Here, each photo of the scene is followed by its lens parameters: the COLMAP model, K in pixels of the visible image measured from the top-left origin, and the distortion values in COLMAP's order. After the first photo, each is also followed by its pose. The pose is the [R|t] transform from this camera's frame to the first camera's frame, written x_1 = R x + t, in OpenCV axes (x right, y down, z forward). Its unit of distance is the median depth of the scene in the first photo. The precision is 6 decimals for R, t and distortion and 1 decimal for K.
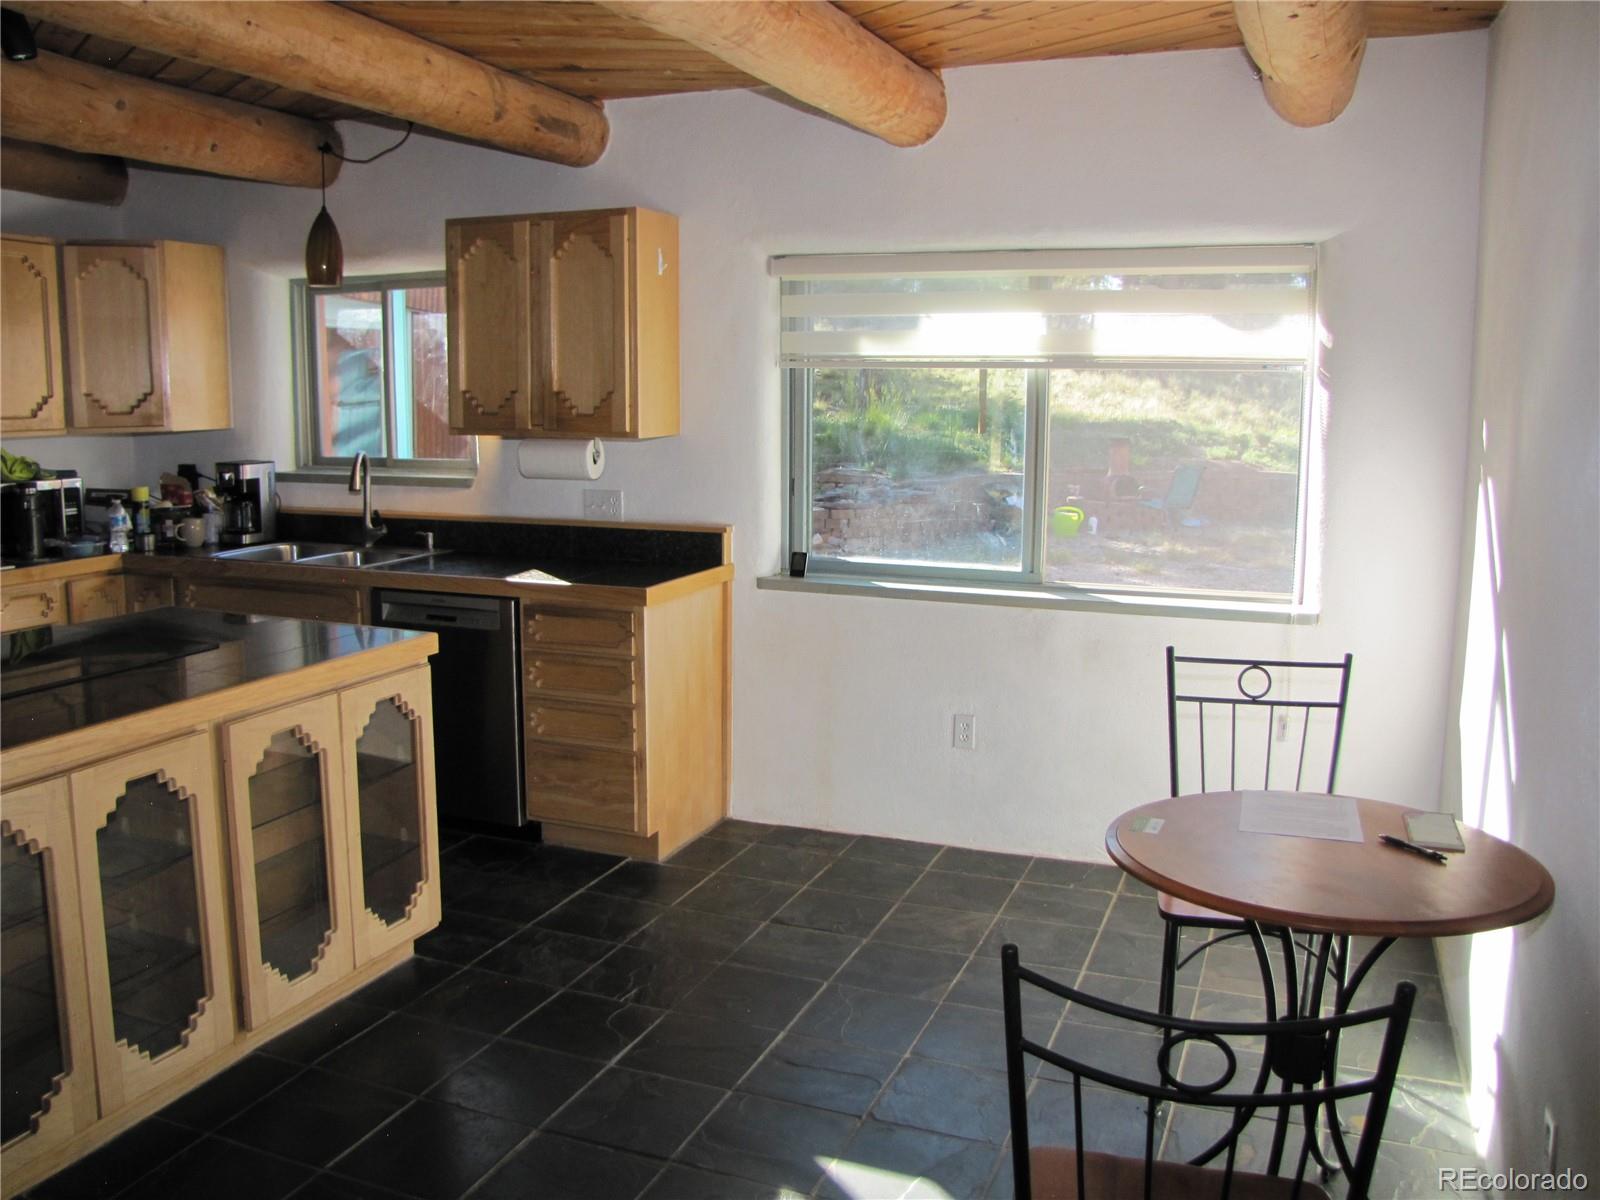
lens RADIAL K [[1361.9, 0, 808.7], [0, 1361.9, 584.0], [0, 0, 1]] dist [-0.180676, 0.171639]
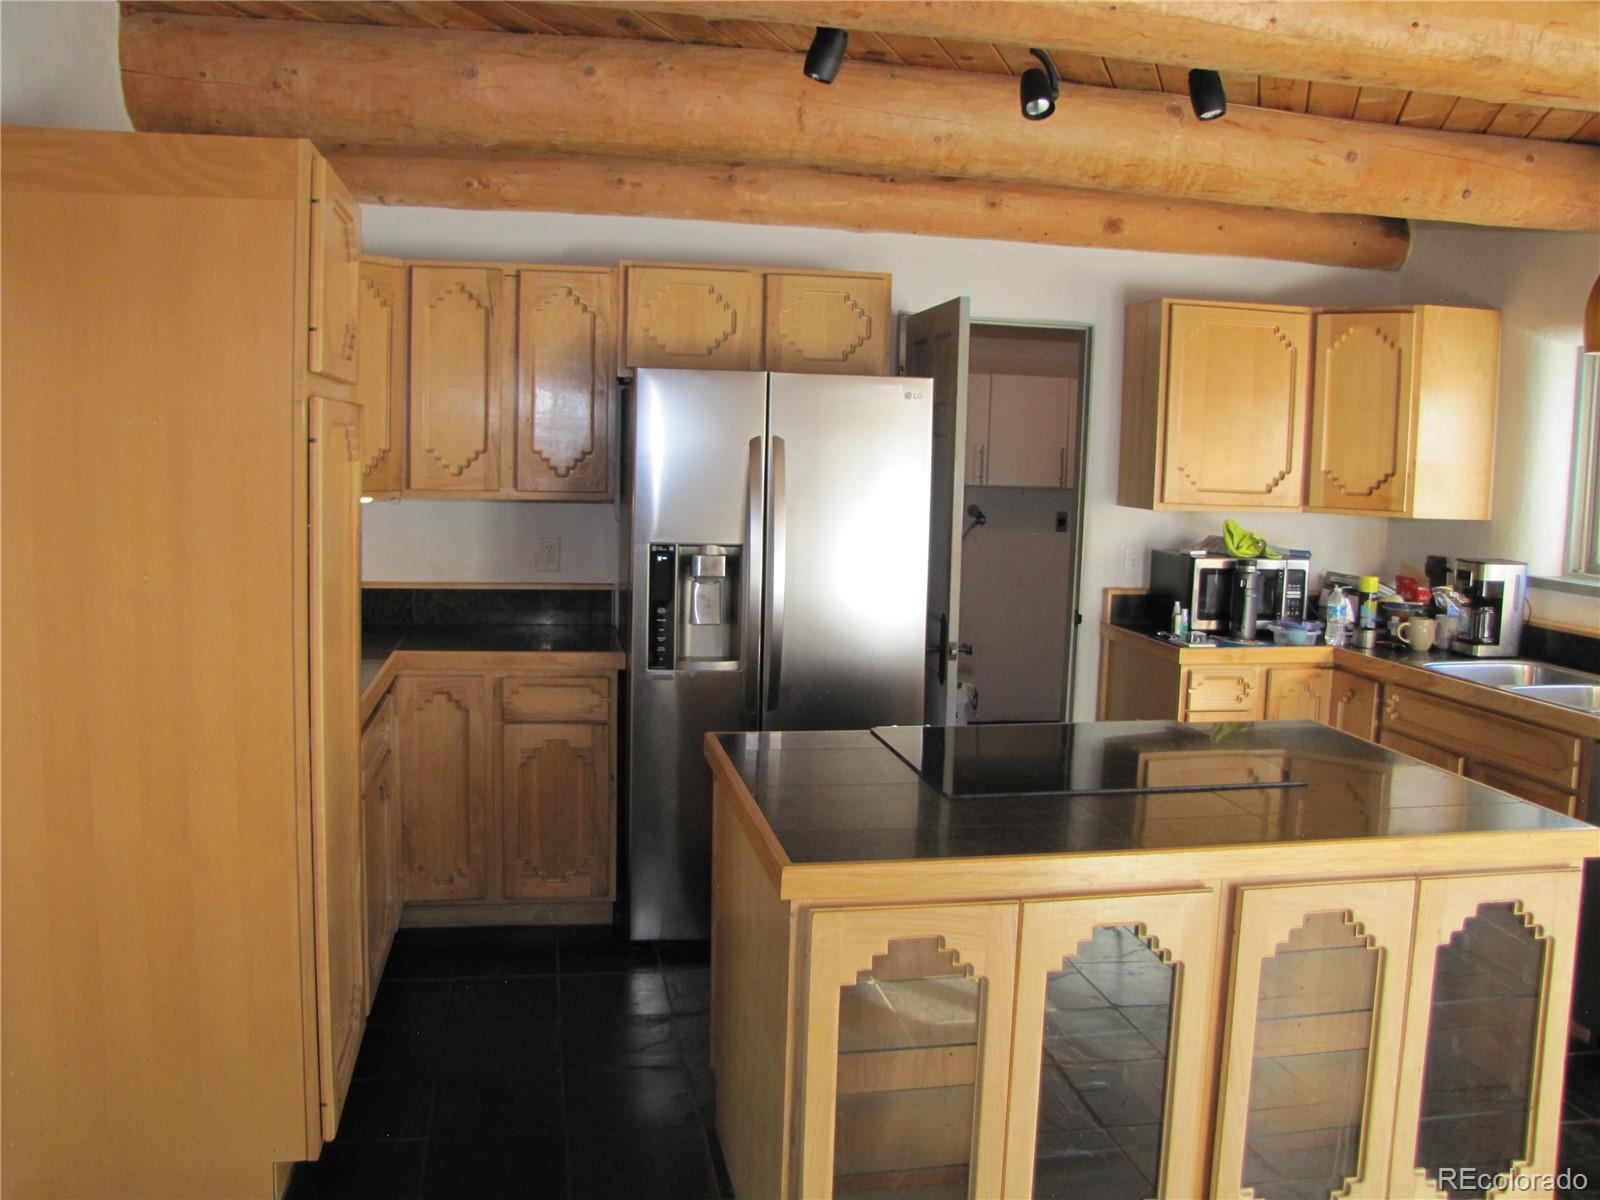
lens RADIAL K [[1361.9, 0, 794.8], [0, 1361.9, 566.2], [0, 0, 1]] dist [-0.180676, 0.171639]
pose [[0.538145, 0.091896, -0.837828, 0.043173], [-0.150986, 0.988470, 0.011439, -0.033484], [0.829218, 0.120345, 0.545815, 0.183844]]
